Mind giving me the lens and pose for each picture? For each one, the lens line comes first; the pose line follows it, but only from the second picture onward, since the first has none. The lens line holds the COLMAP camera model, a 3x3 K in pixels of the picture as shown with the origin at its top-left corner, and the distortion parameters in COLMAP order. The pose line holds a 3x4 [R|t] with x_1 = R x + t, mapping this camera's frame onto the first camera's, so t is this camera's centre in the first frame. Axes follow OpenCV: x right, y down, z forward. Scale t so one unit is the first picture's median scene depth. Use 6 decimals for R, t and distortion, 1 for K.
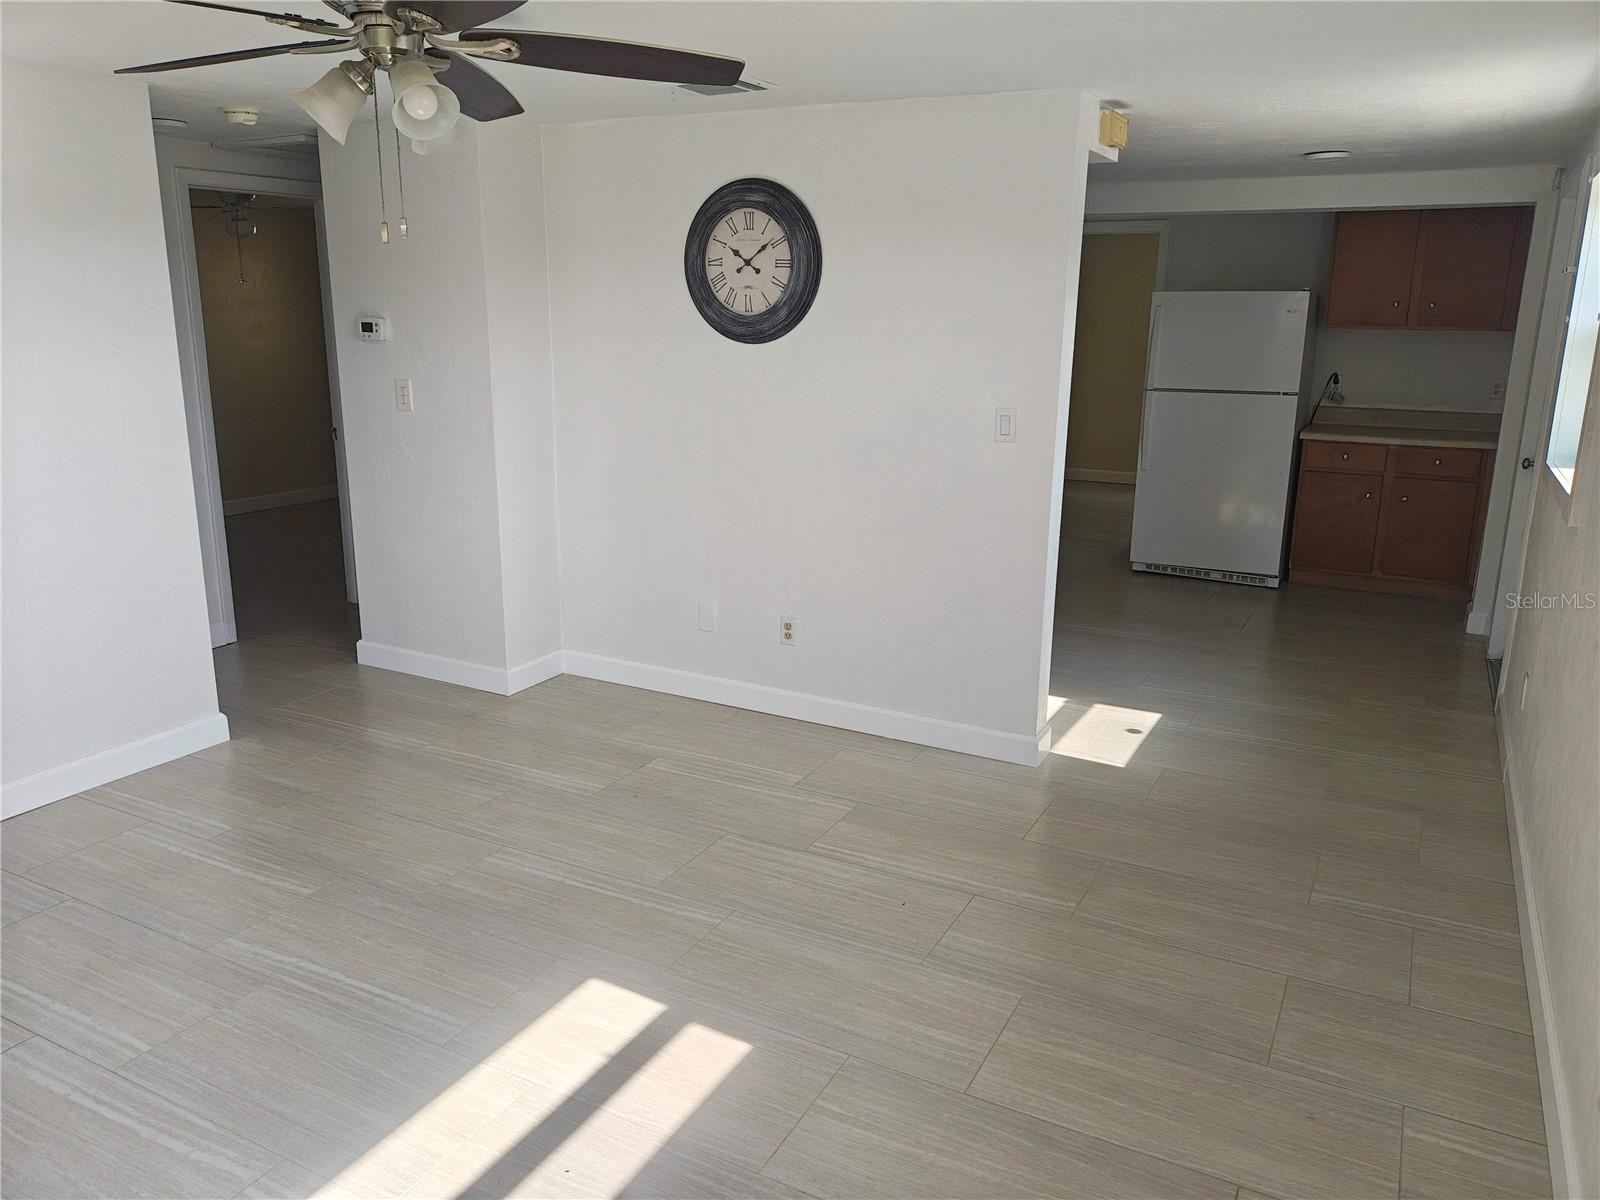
lens RADIAL K [[1168.7, 0, 797.8], [0, 1168.7, 603.2], [0, 0, 1]] dist [0.035373, -0.027300]
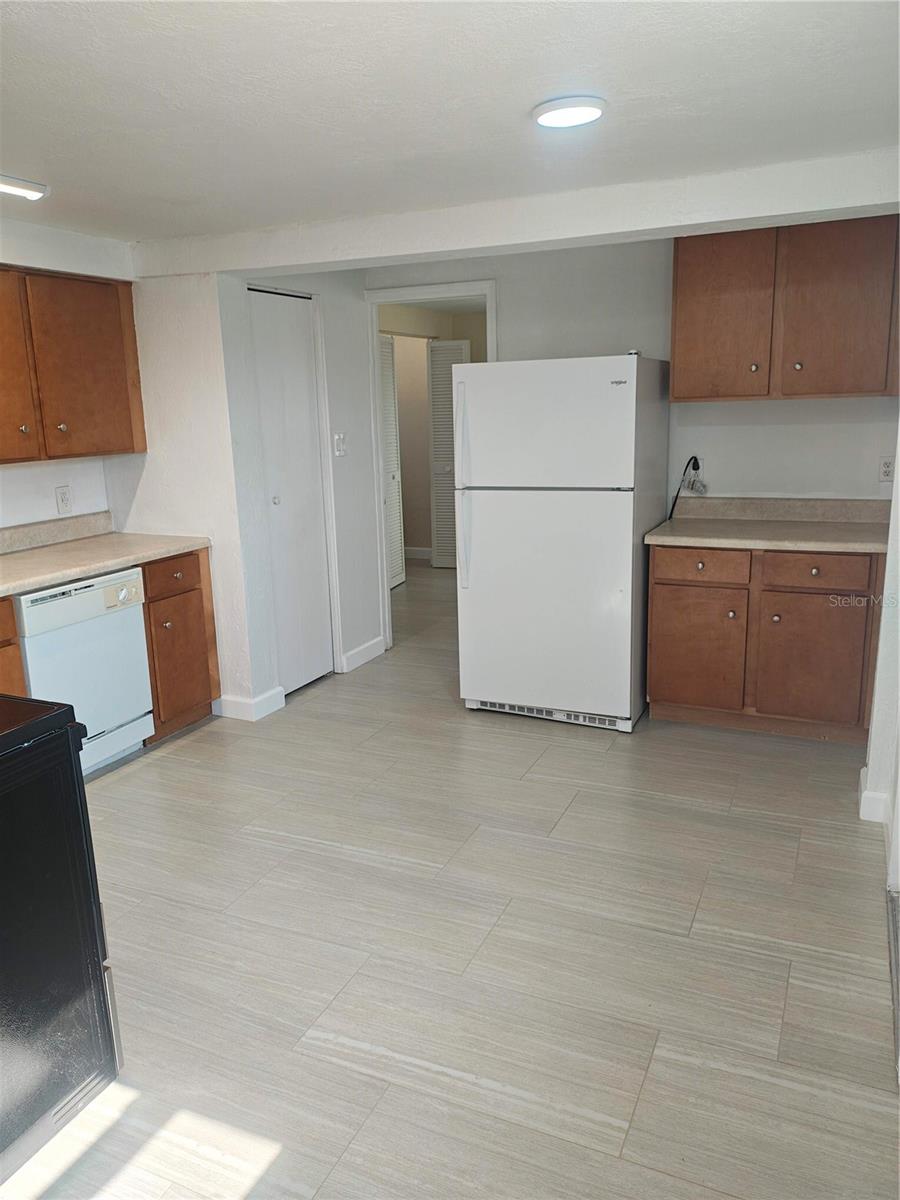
lens RADIAL K [[876.6, 0, 456.6], [0, 876.6, 605.2], [0, 0, 1]] dist [0.035373, -0.027300]
pose [[0.996921, -0.049536, 0.060790, 0.257073], [0.050811, 0.998516, -0.019599, -0.091550], [-0.059729, 0.022628, 0.997958, 0.412484]]
